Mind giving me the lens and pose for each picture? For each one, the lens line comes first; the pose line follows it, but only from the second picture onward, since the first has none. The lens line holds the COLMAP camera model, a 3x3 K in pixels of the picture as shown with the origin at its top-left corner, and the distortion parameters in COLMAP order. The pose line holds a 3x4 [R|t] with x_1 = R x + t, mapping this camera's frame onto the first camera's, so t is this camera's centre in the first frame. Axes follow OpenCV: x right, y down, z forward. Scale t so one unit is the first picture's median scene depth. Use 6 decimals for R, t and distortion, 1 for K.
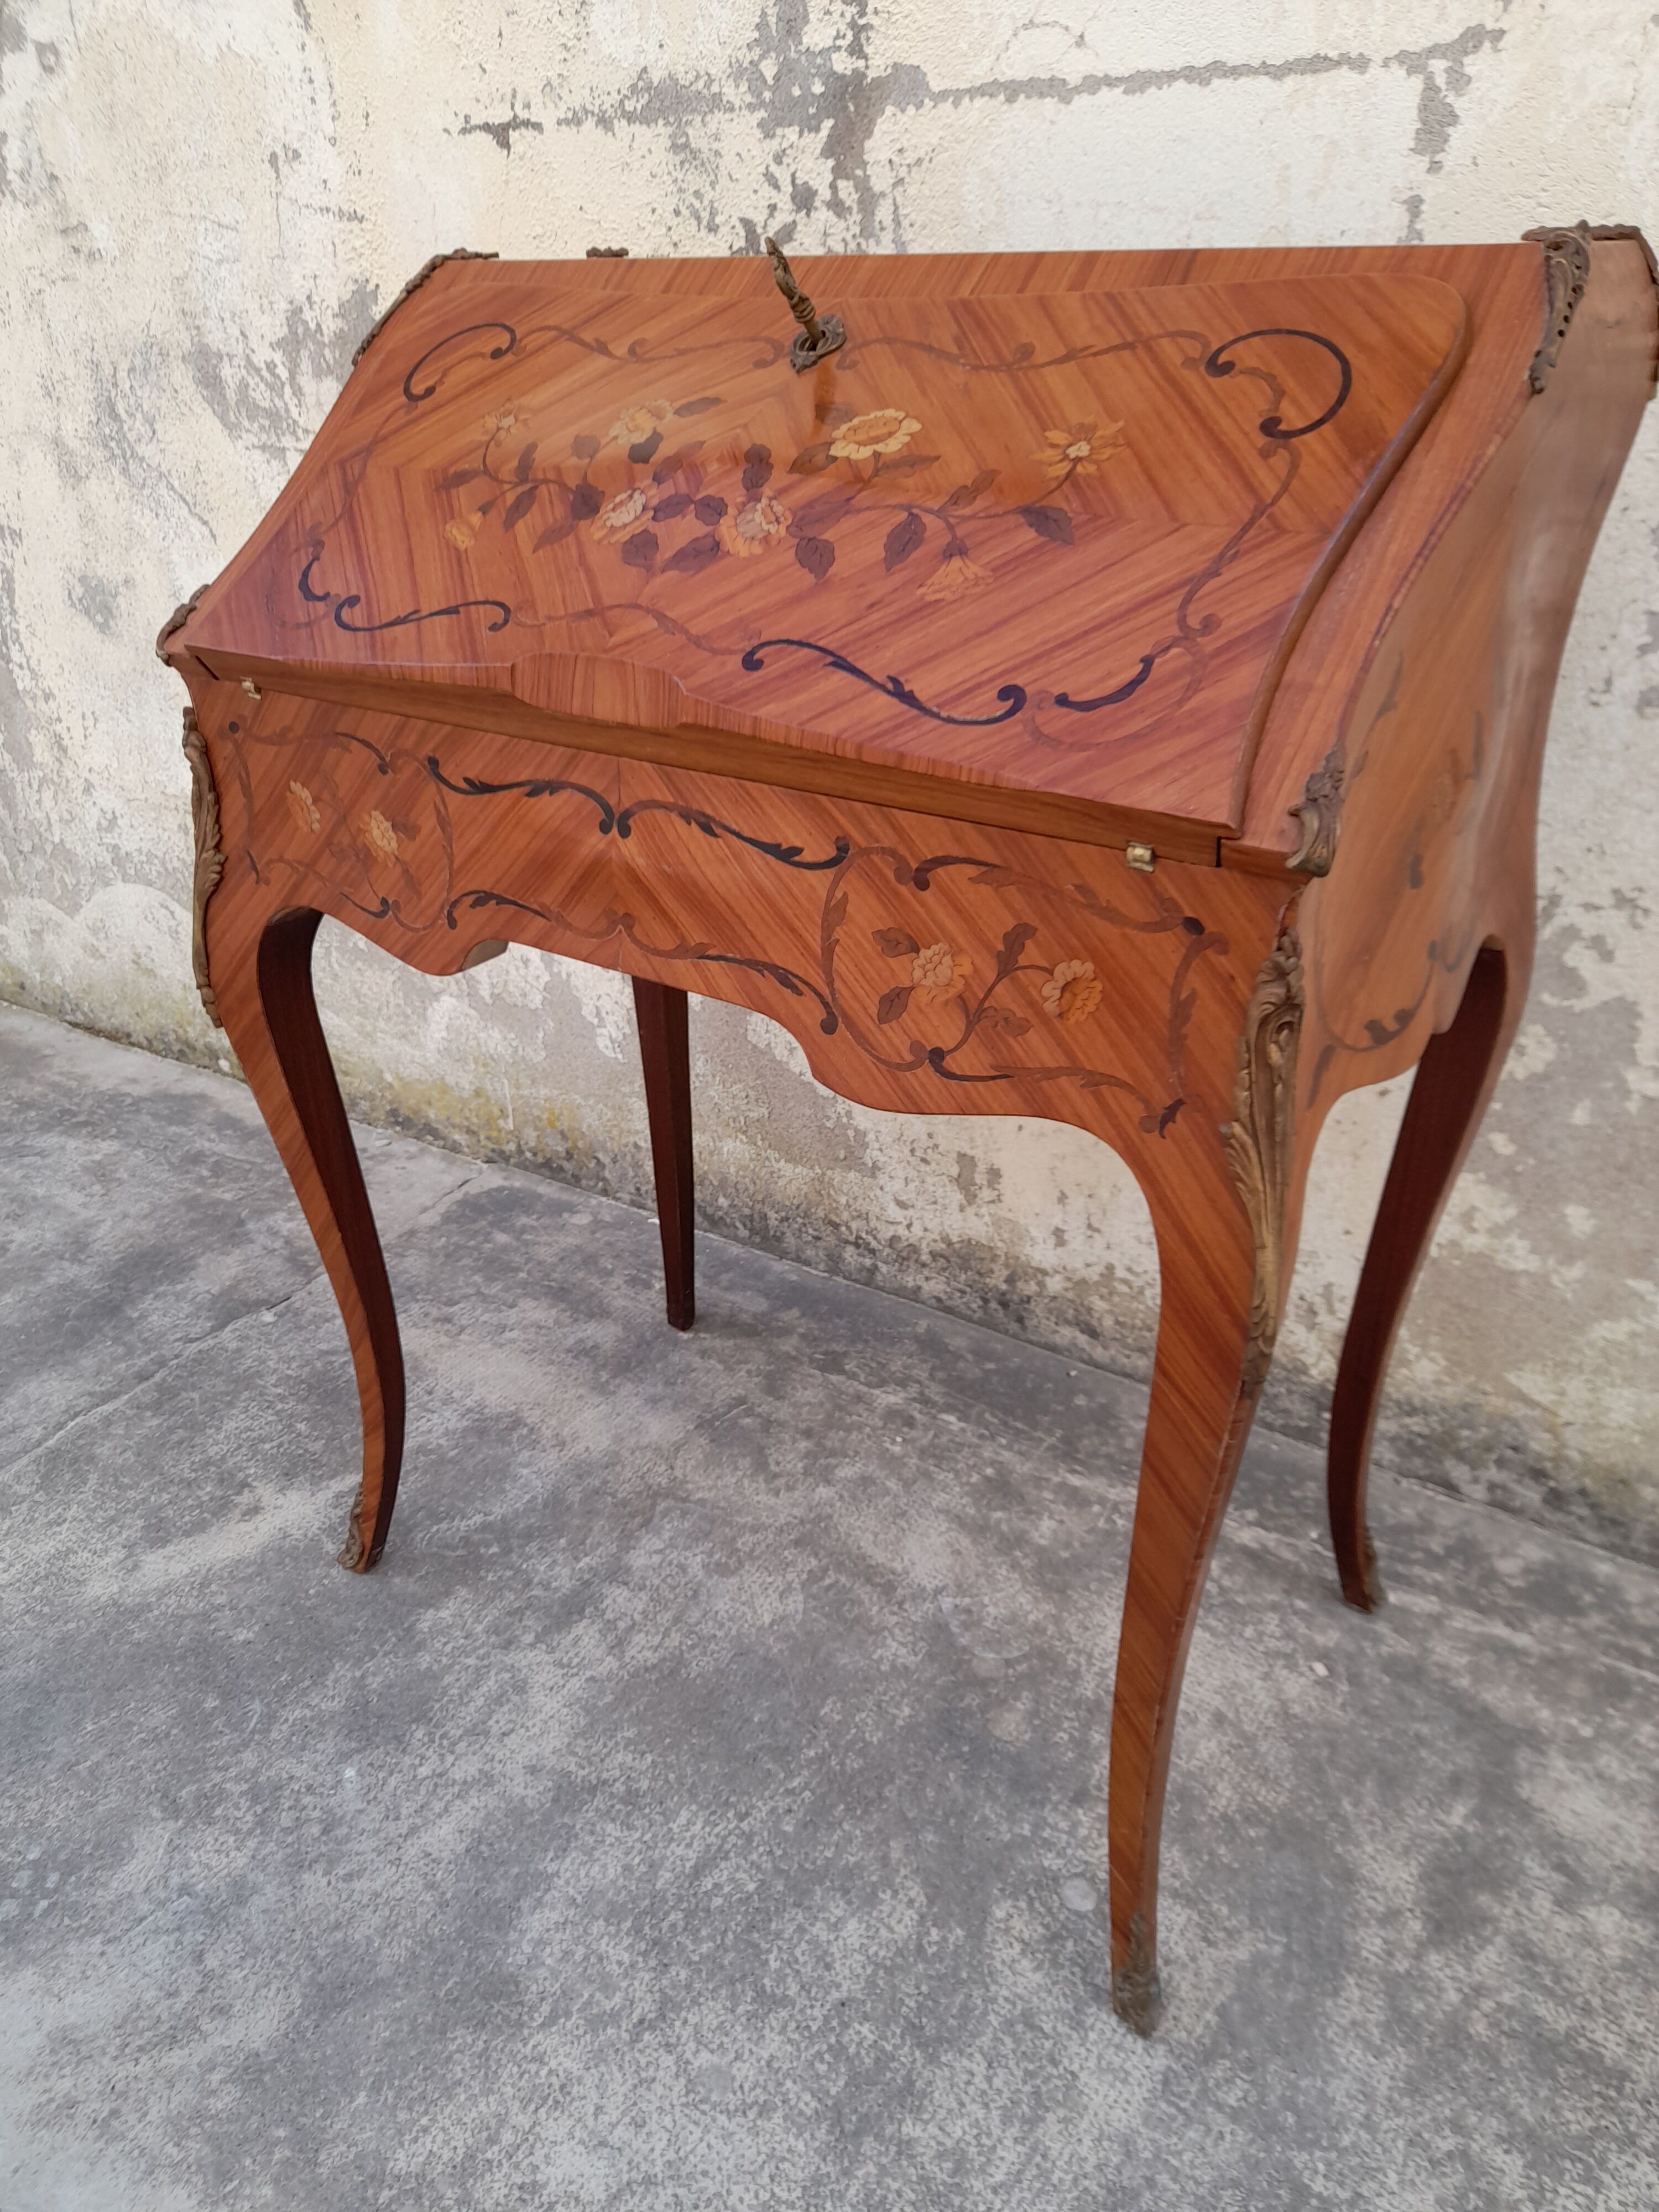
lens RADIAL K [[1642.5, 0, 795.5], [0, 1642.5, 1106.5], [0, 0, 1]] dist [0.030290, -0.047304]
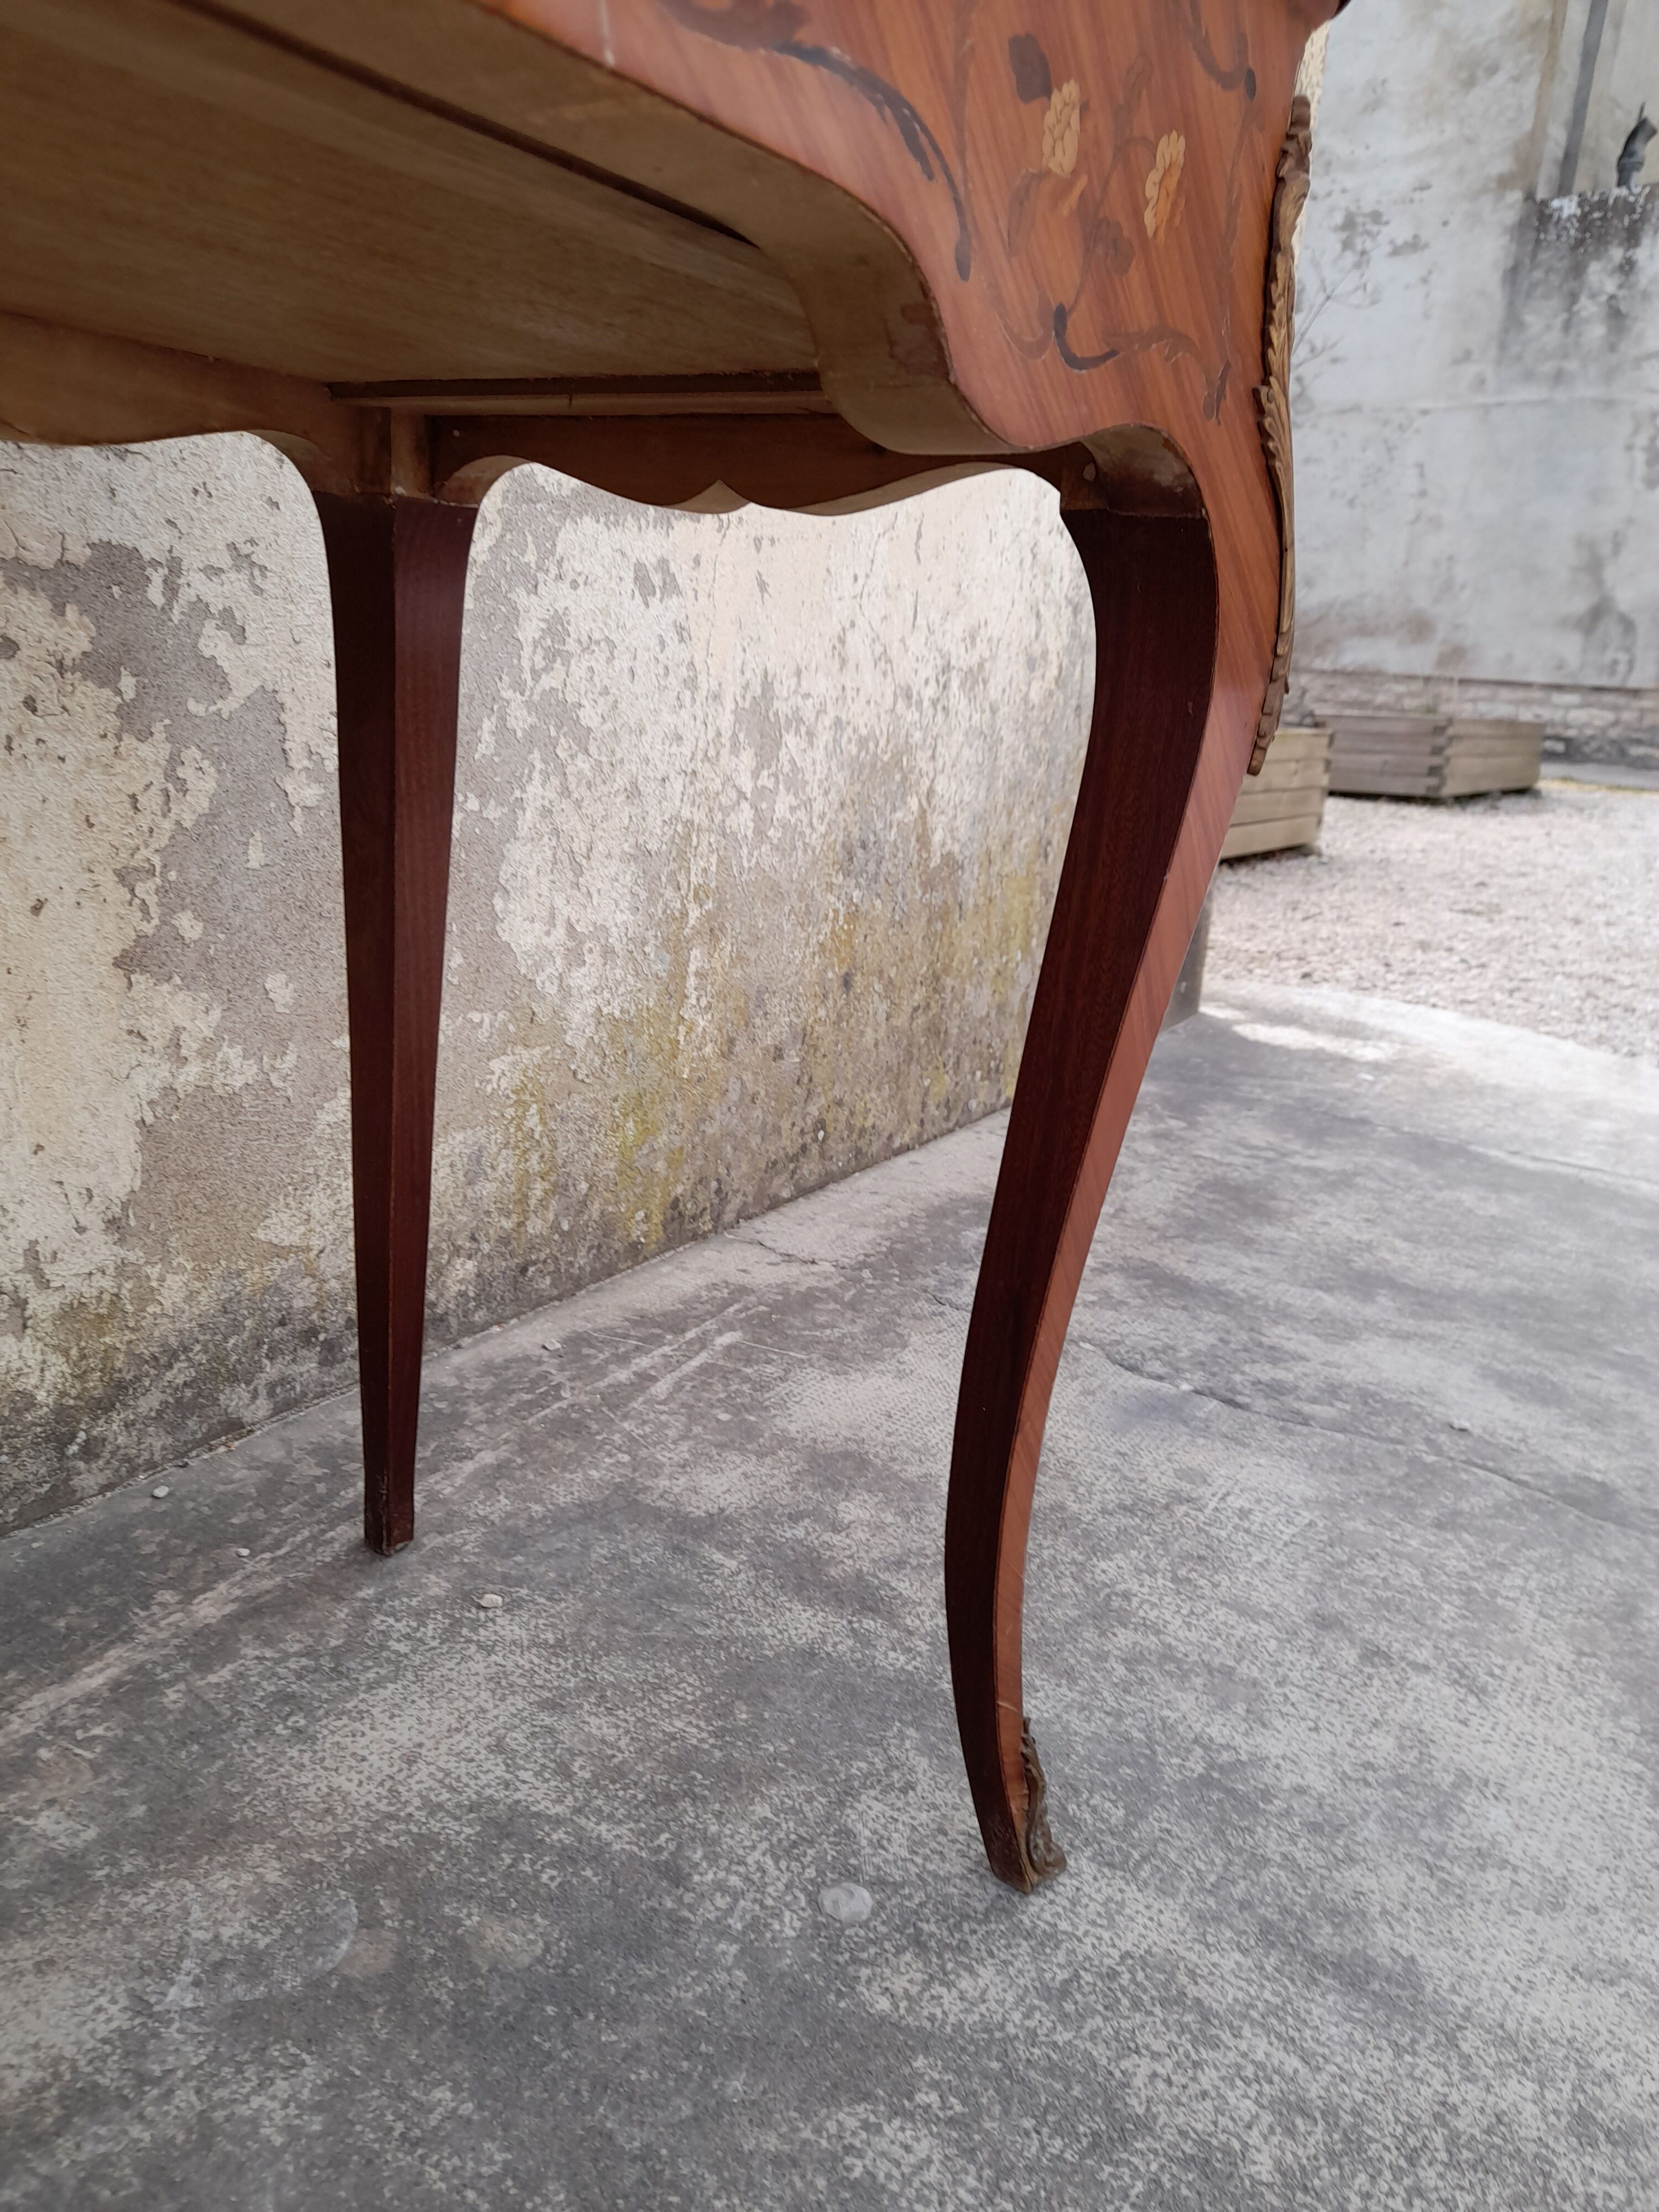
lens RADIAL K [[1608.9, 0, 810.0], [0, 1608.9, 1139.8], [0, 0, 1]] dist [0.050829, -0.044231]
pose [[-0.026252, -0.282502, 0.958907, -0.317587], [0.383318, 0.883071, 0.270654, 0.016279], [-0.923243, 0.374672, 0.085106, 0.712053]]
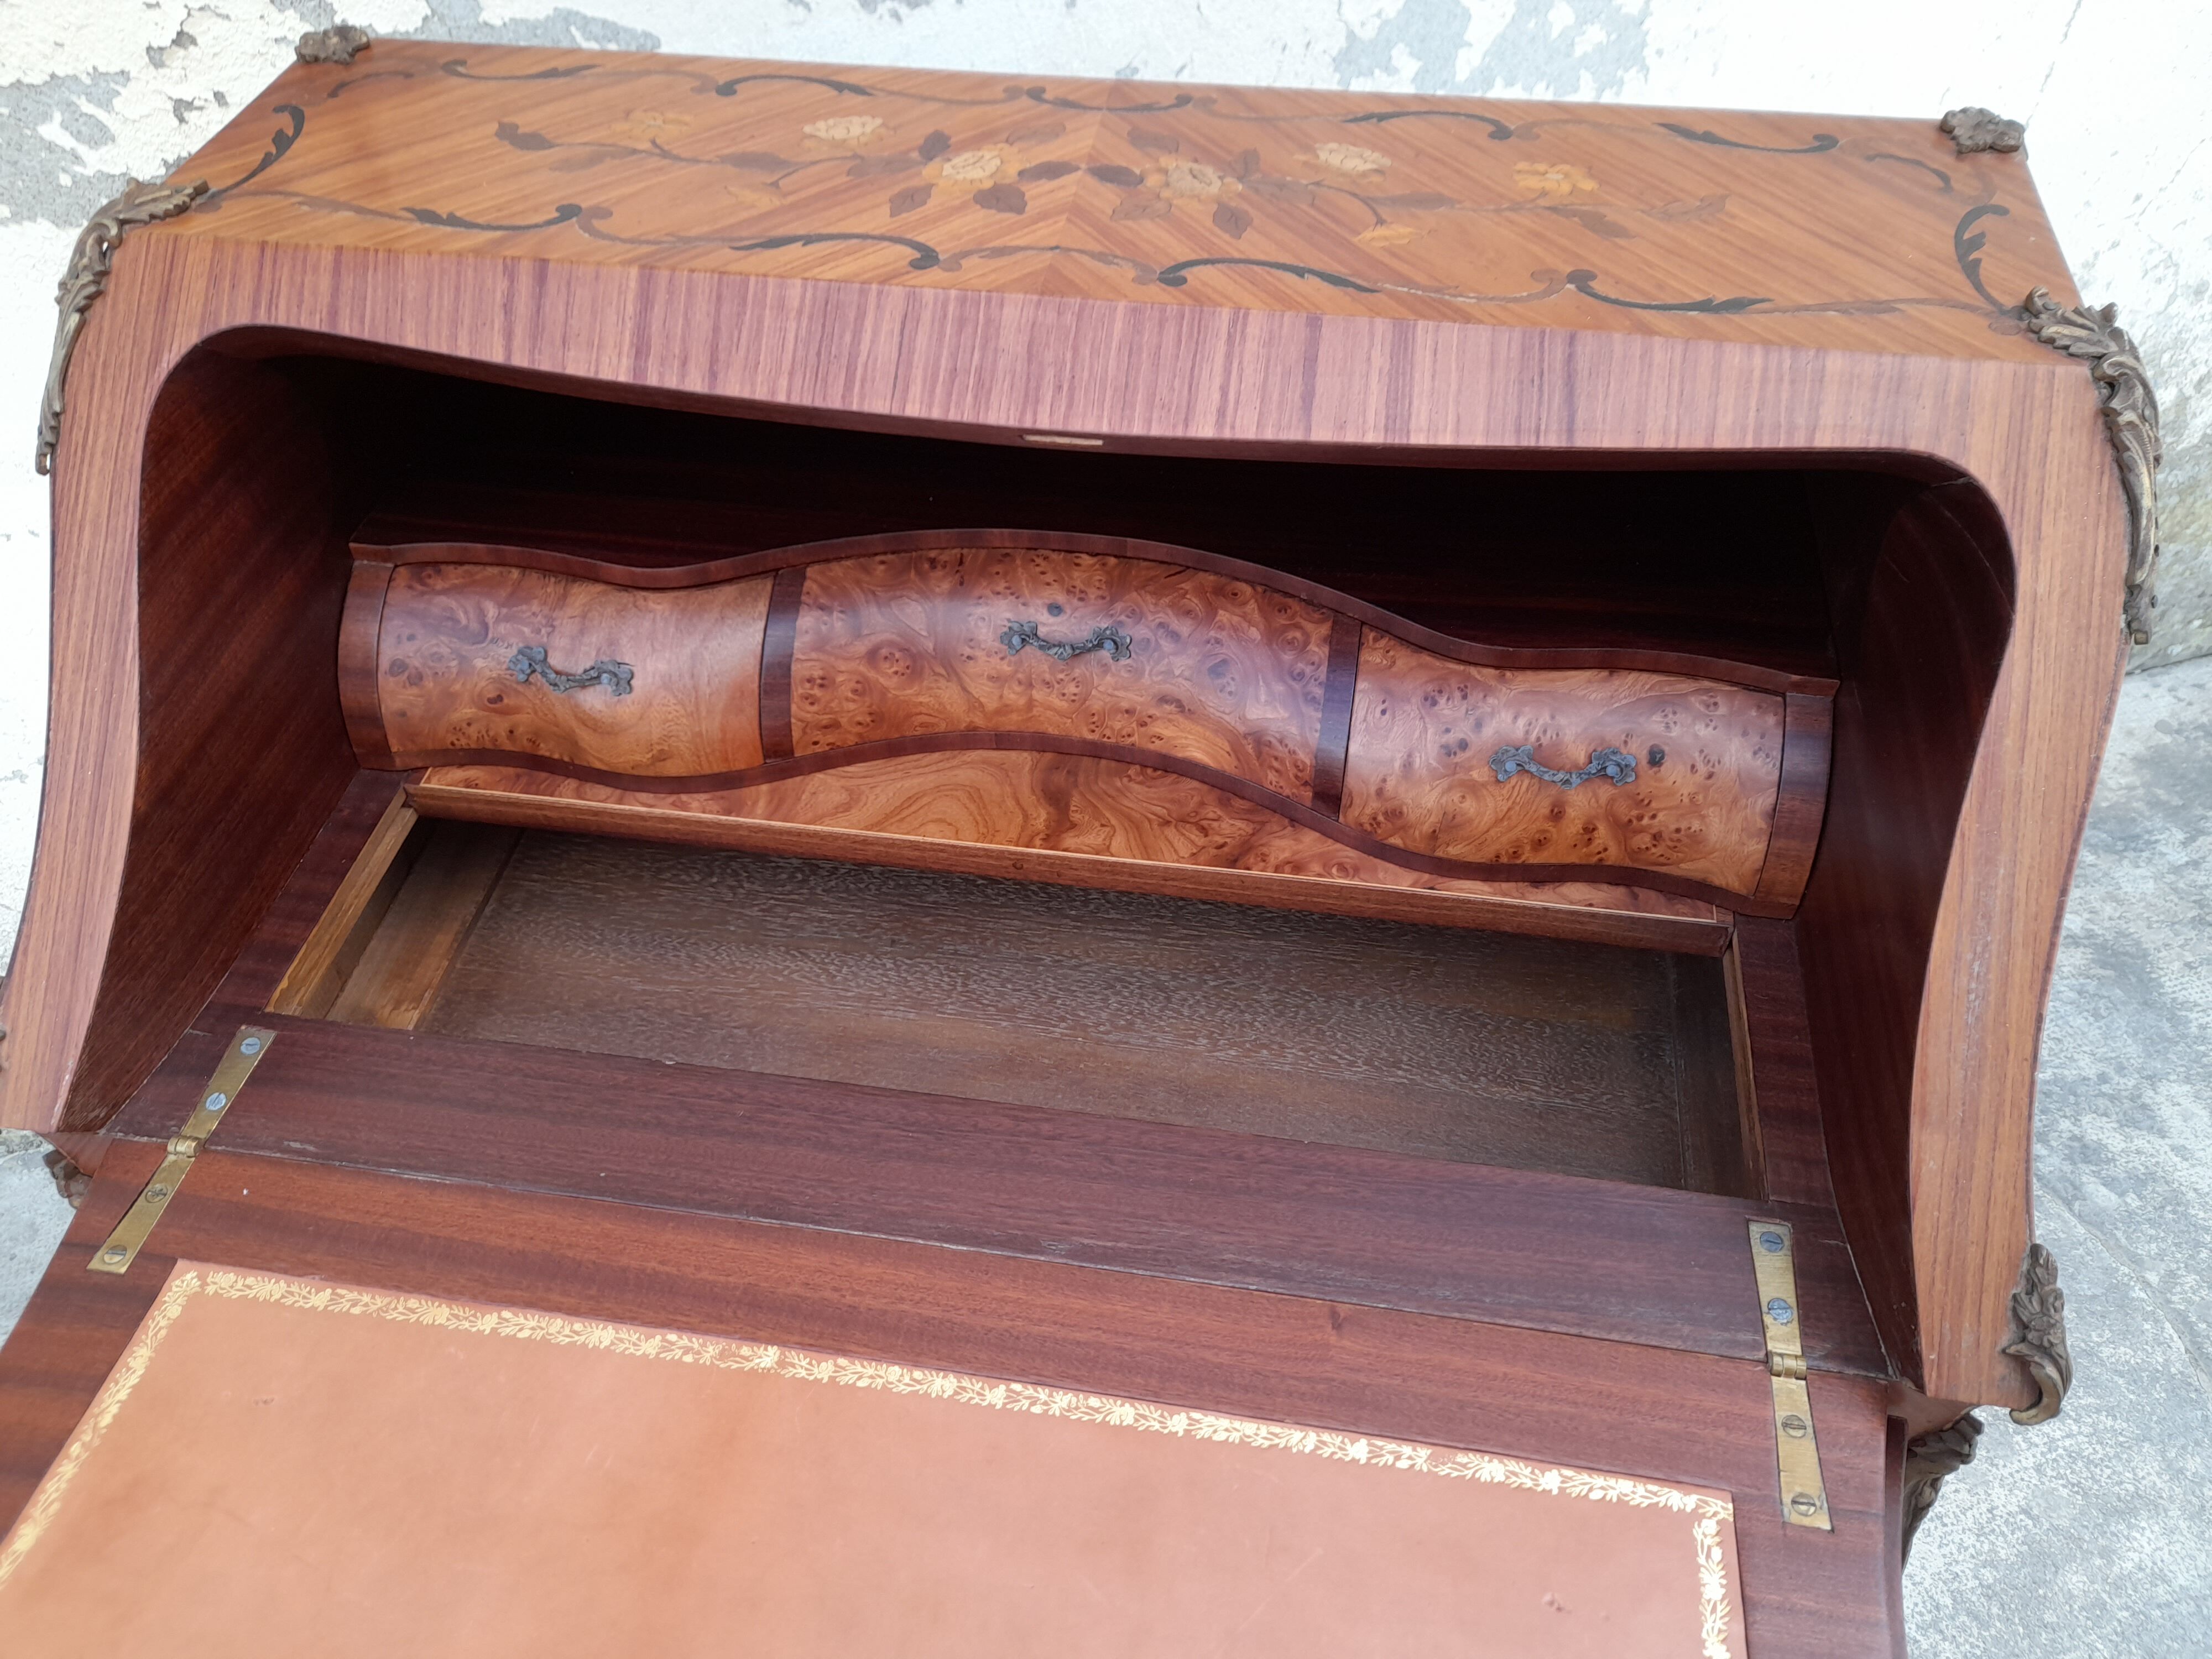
lens RADIAL K [[1664.5, 0, 1140.4], [0, 1664.5, 866.3], [0, 0, 1]] dist [0.035520, -0.043827]
pose [[0.644202, -0.573471, 0.506098, -0.305514], [0.347535, 0.808909, 0.474222, -0.401403], [-0.681339, -0.129607, 0.720402, 0.230218]]
